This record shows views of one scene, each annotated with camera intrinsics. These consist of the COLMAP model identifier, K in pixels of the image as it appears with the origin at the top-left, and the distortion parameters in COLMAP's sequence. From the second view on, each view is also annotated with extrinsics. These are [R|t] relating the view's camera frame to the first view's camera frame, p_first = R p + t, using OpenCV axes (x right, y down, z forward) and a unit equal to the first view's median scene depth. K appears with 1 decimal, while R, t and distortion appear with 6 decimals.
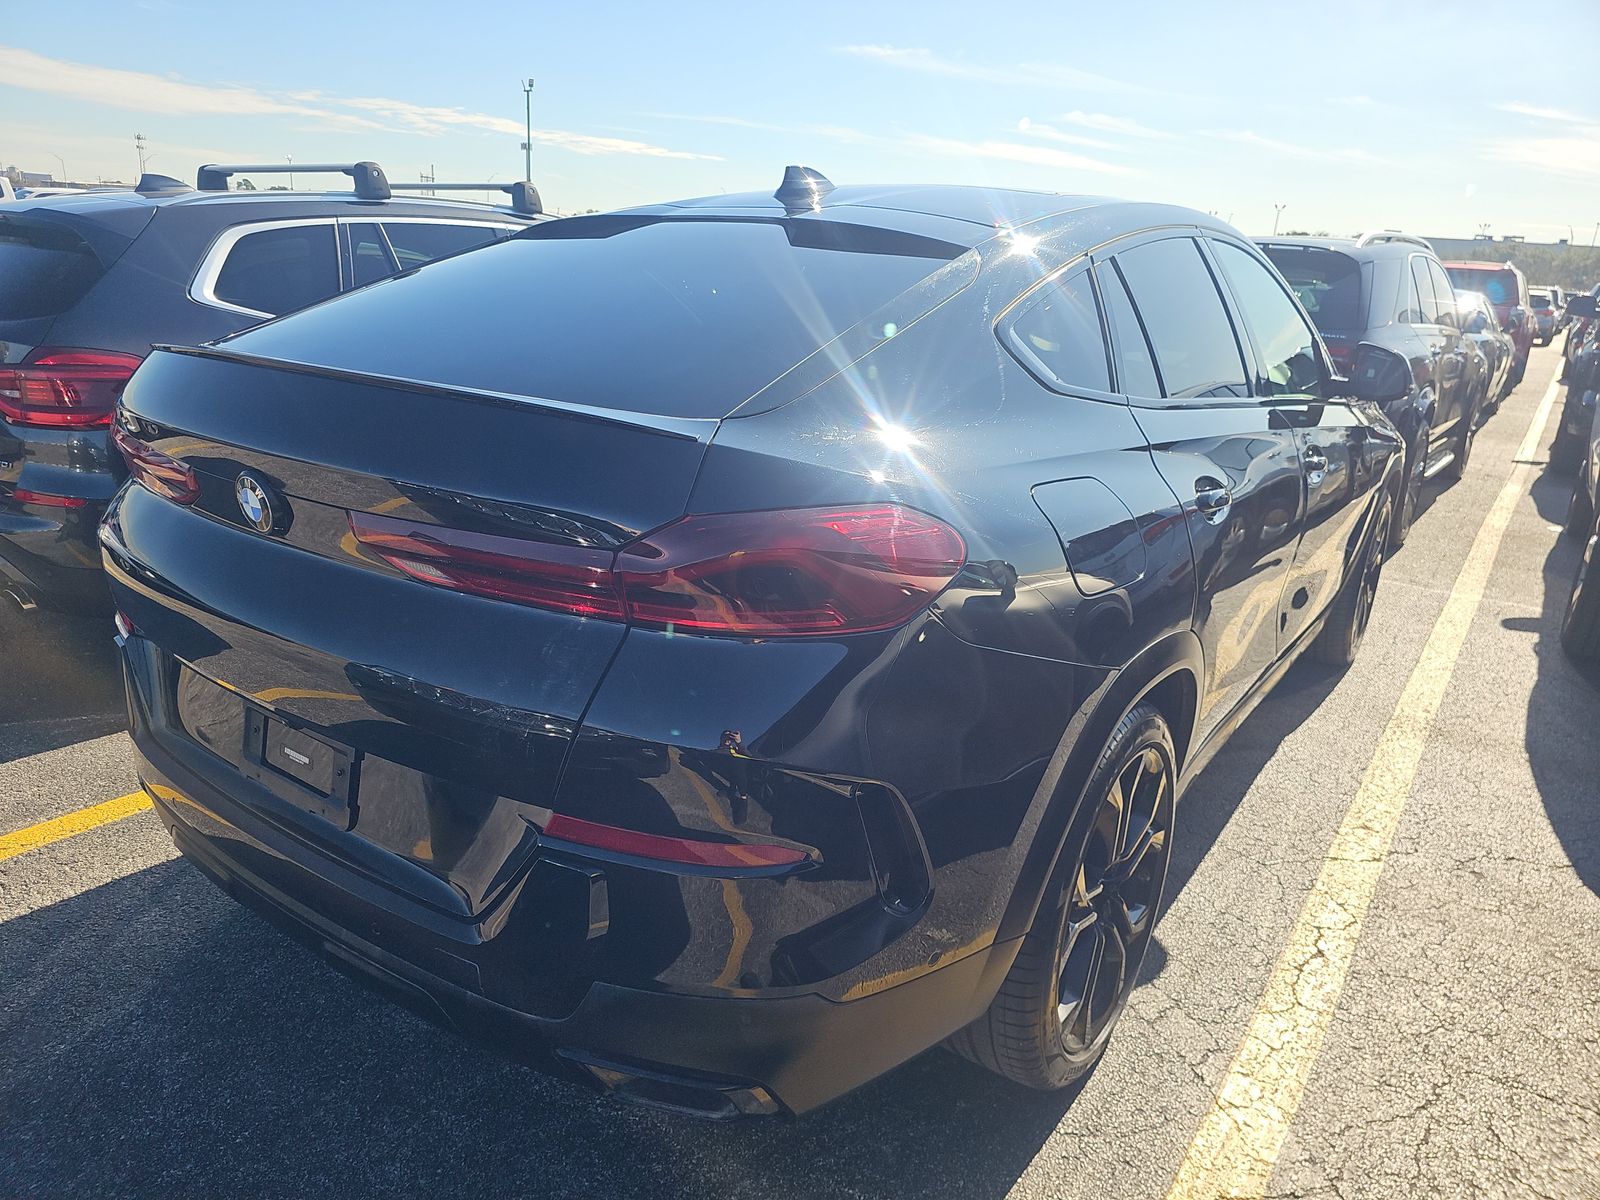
lens RADIAL K [[1010.2, 0, 804.0], [0, 1010.2, 594.7], [0, 0, 1]] dist [0.021646, -0.015338]
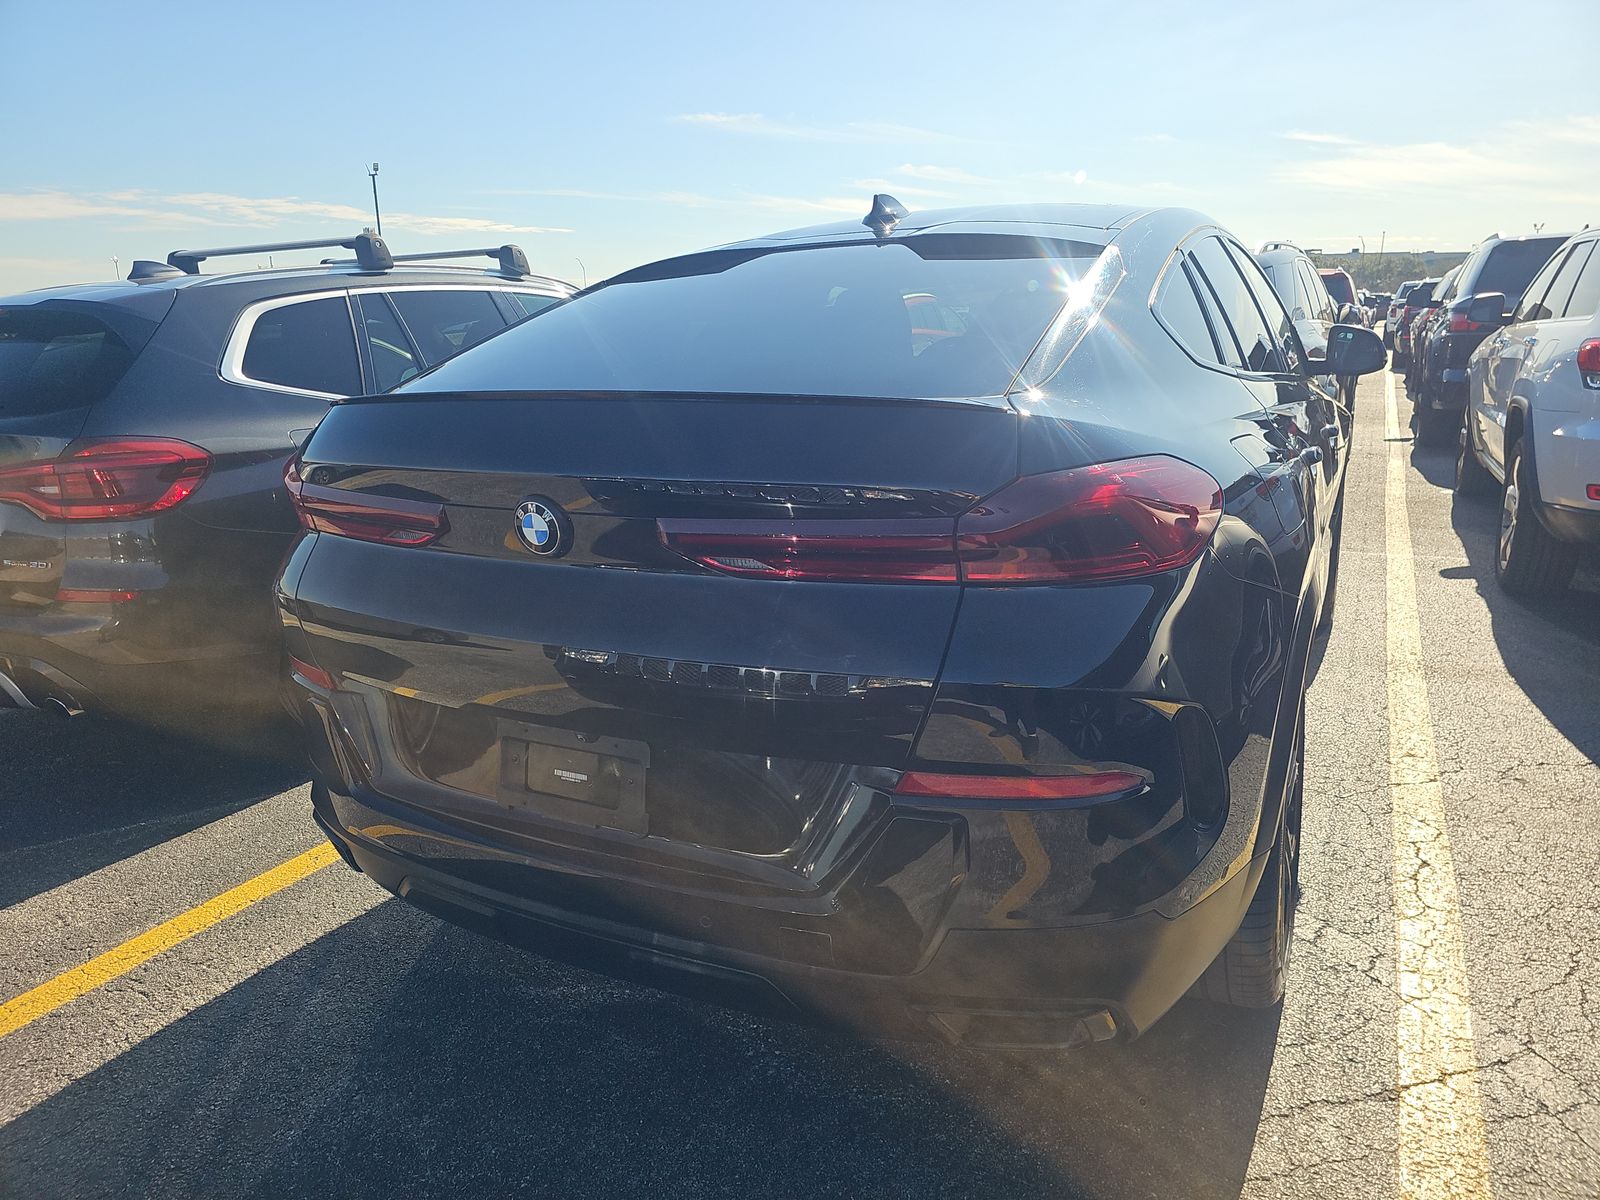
lens RADIAL K [[1010.2, 0, 804.0], [0, 1010.2, 594.7], [0, 0, 1]] dist [0.021646, -0.015338]
pose [[0.986113, -0.112676, 0.122007, -0.203587], [0.119028, 0.991821, -0.046069, 0.028563], [-0.115819, 0.059952, 0.991459, -0.022993]]
